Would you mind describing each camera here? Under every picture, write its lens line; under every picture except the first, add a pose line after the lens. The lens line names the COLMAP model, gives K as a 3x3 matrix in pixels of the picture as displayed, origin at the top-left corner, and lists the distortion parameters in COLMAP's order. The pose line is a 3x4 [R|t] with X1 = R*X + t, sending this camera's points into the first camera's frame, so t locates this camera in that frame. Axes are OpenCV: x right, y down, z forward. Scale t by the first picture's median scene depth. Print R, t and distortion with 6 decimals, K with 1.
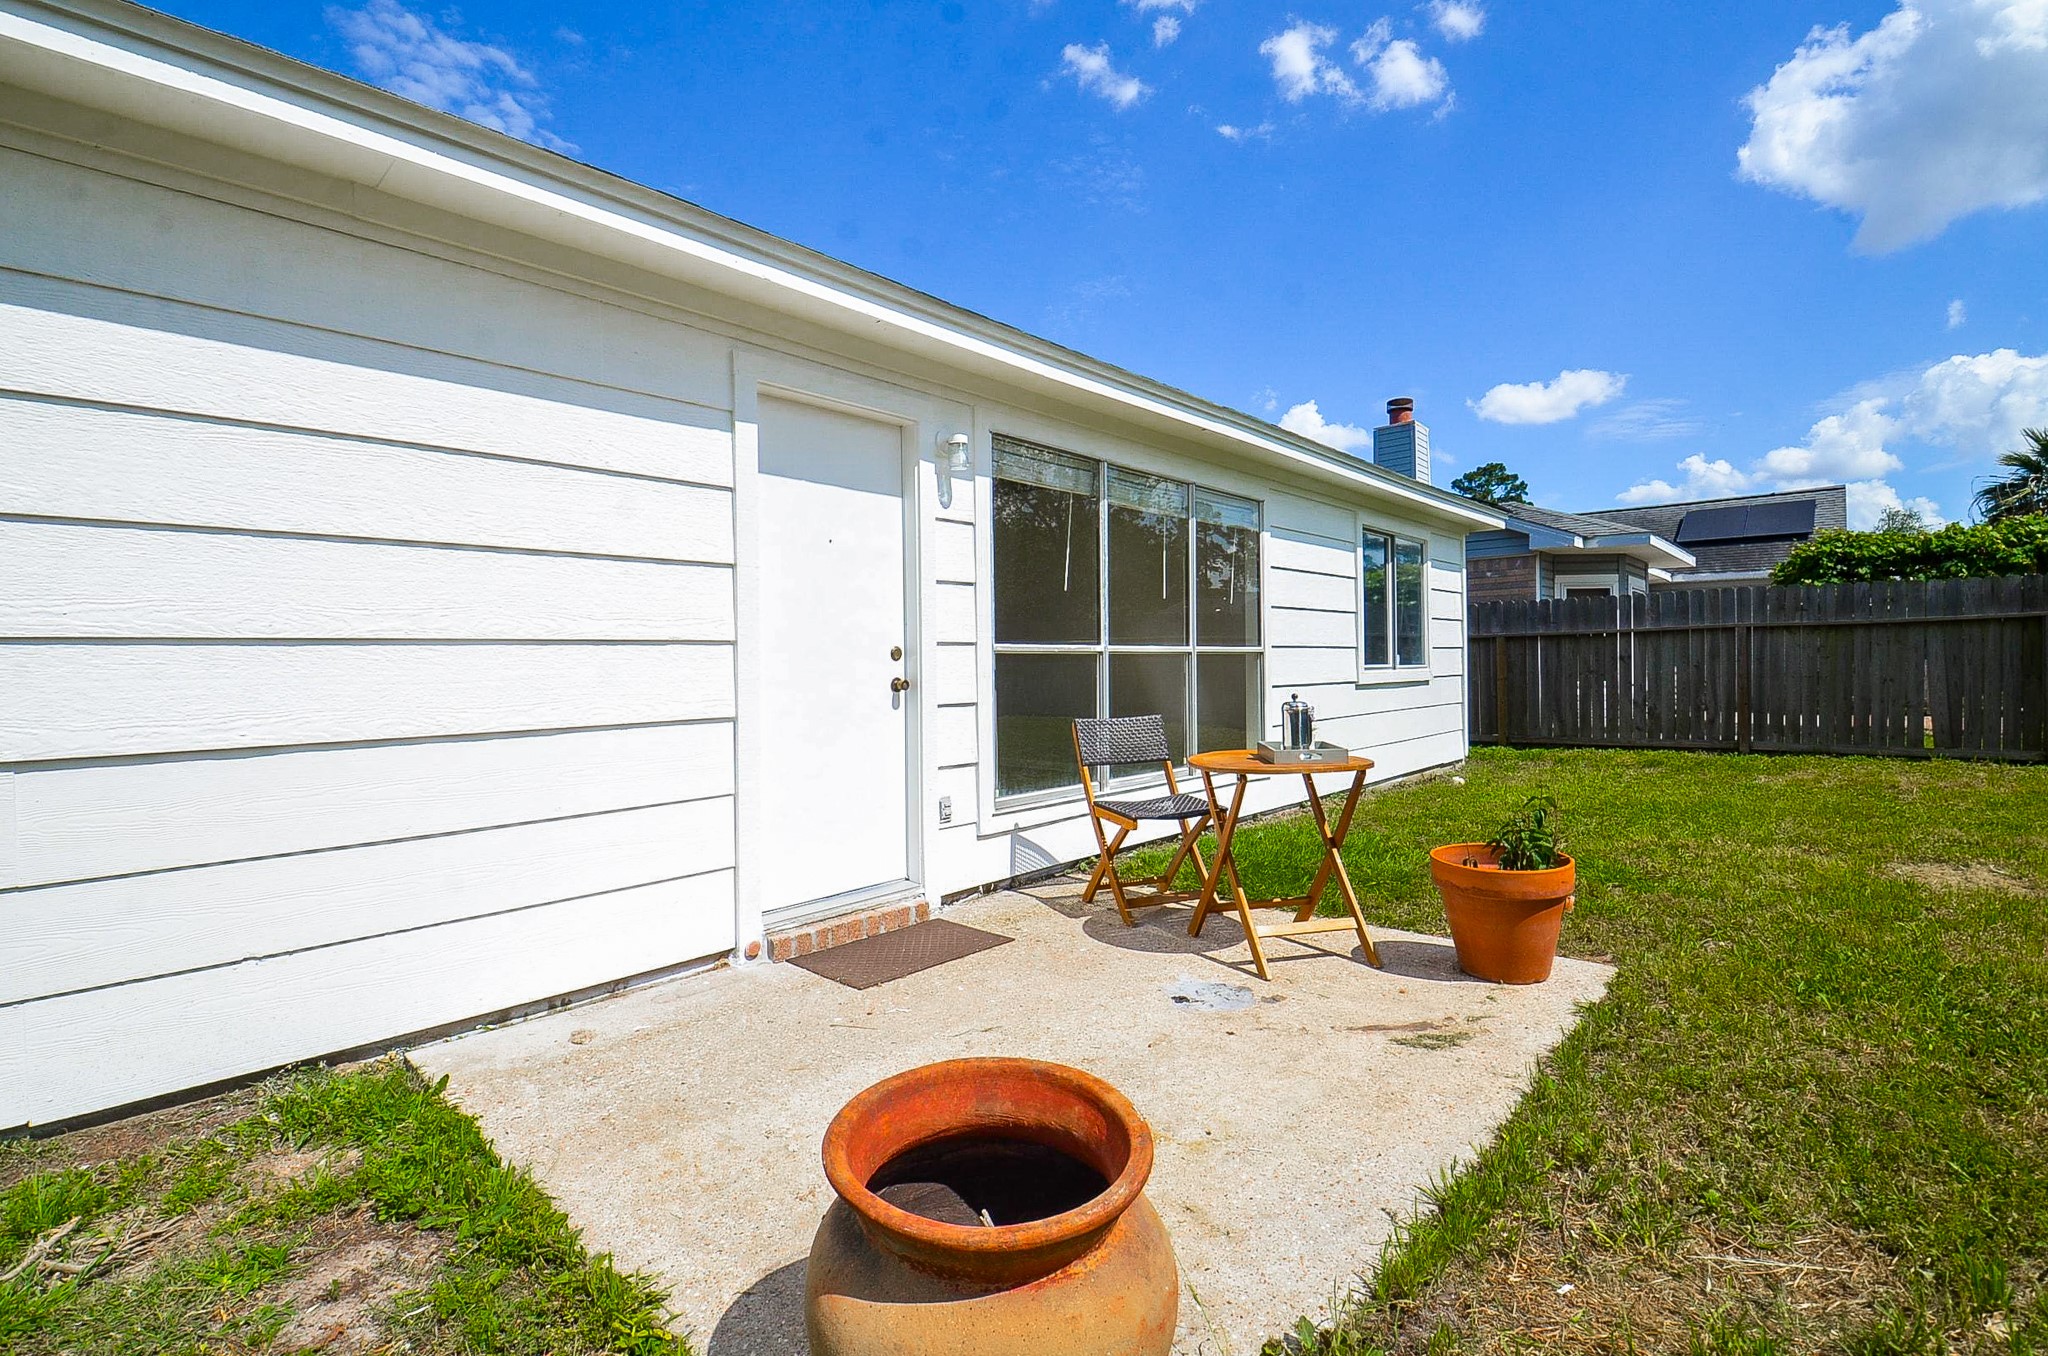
lens RADIAL K [[925.0, 0, 1023.0], [0, 925.0, 659.4], [0, 0, 1]] dist [0.010970, -0.016168]
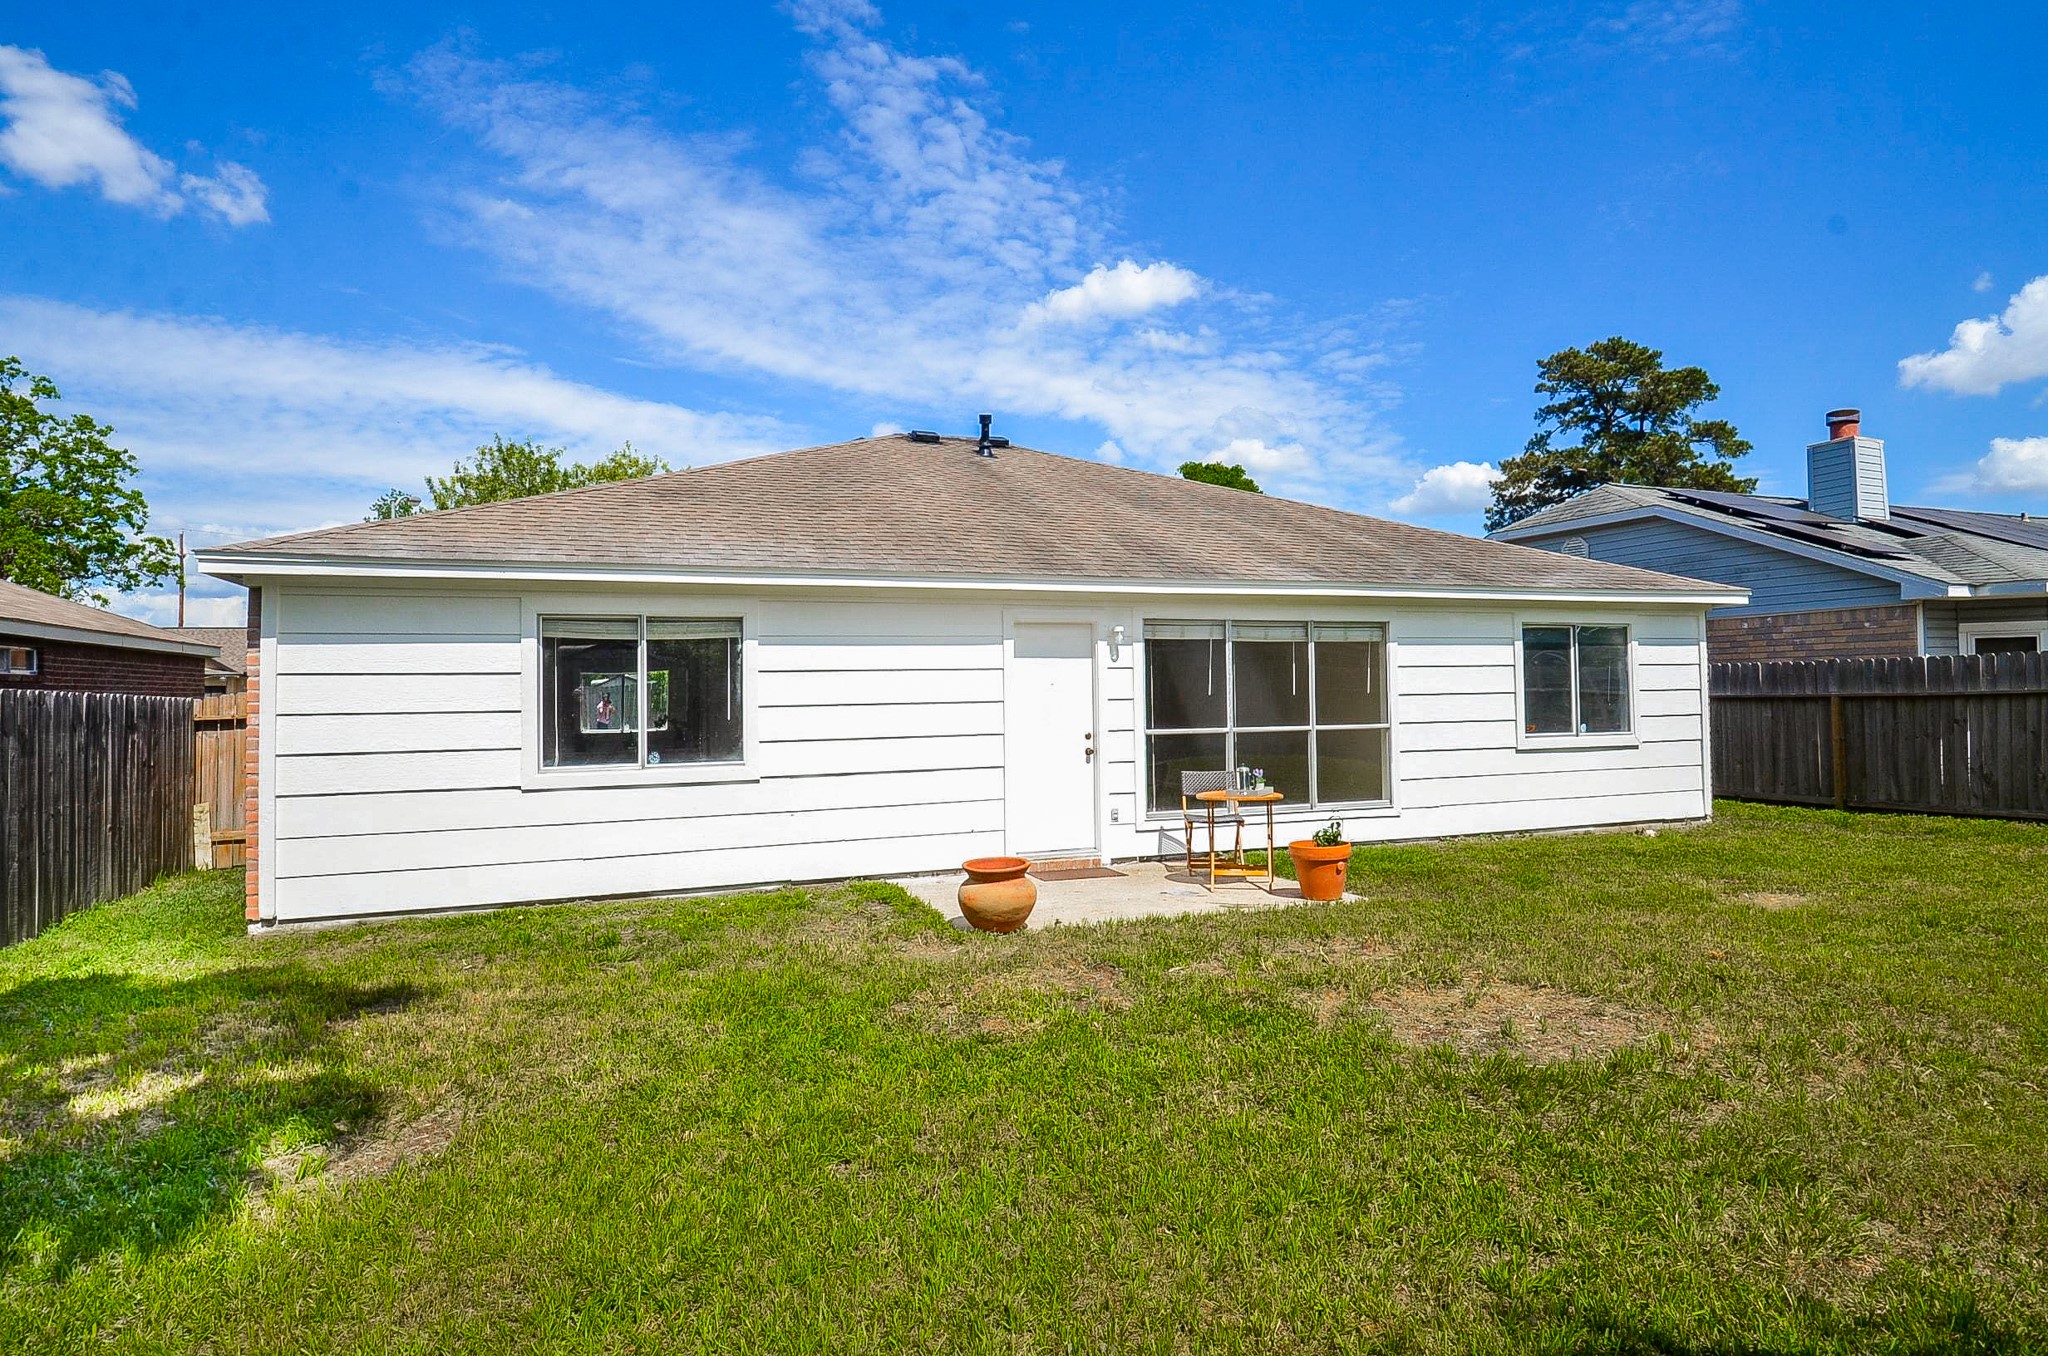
lens RADIAL K [[1103.2, 0, 1024.0], [0, 1103.2, 678.0], [0, 0, 1]] dist [-0.001294, -0.000694]
pose [[0.899121, -0.006695, -0.437650, 0.711360], [0.003556, 0.999962, -0.007992, -0.102819], [0.437687, 0.005629, 0.899110, -1.104917]]
